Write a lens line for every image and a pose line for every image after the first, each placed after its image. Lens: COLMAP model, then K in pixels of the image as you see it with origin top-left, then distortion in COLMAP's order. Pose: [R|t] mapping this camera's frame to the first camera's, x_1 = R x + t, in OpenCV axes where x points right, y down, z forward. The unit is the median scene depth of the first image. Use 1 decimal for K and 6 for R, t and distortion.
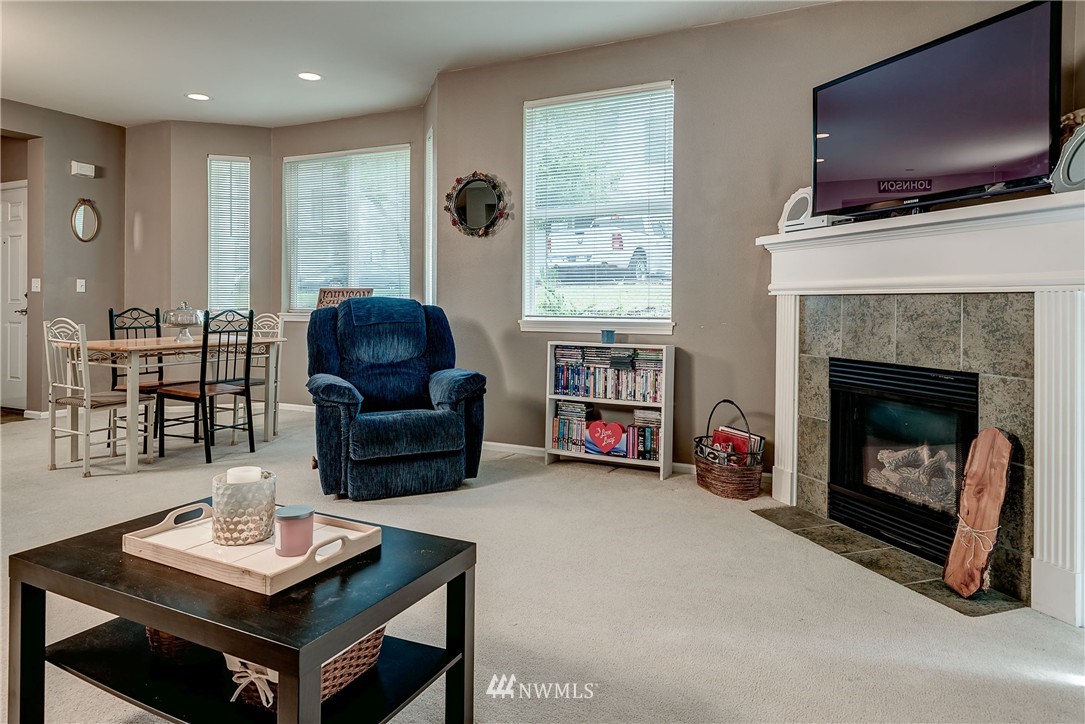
lens RADIAL K [[687.9, 0, 544.3], [0, 687.9, 302.9], [0, 0, 1]] dist [0.026288, 0.000109]
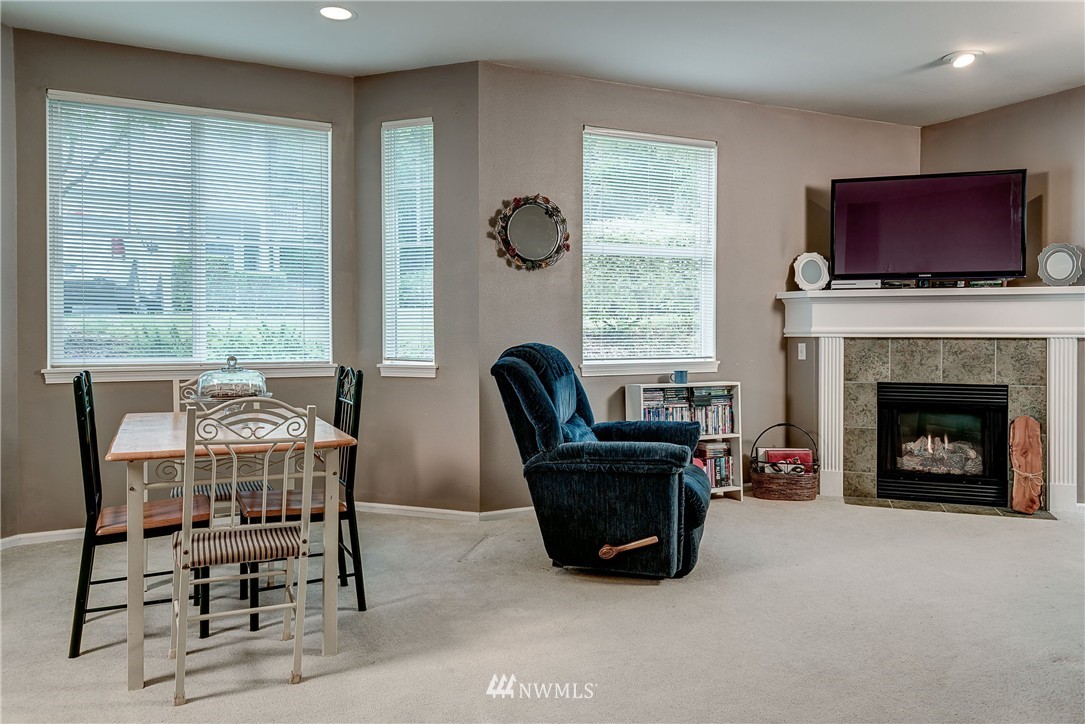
lens RADIAL K [[781.3, 0, 543.1], [0, 781.3, 338.0], [0, 0, 1]] dist [0.011328, 0.000774]
pose [[0.607705, -0.012350, 0.794067, -1.243204], [0.002231, 0.999902, 0.013844, -0.033720], [-0.794160, -0.006641, 0.607673, 0.578253]]
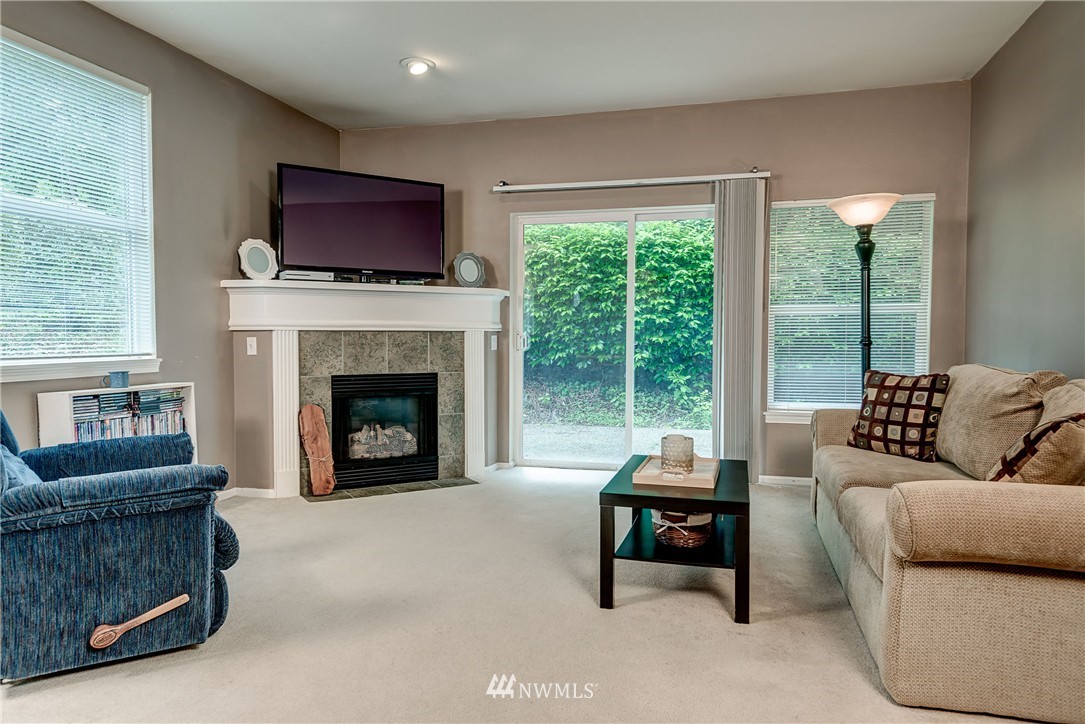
lens RADIAL K [[716.3, 0, 542.5], [0, 716.3, 362.0], [0, 0, 1]] dist [0.026771, -0.001973]
pose [[-0.210409, -0.042120, 0.976706, -1.081456], [-0.001697, 0.999086, 0.042719, -0.010852], [-0.977612, 0.007331, -0.210288, 0.888815]]
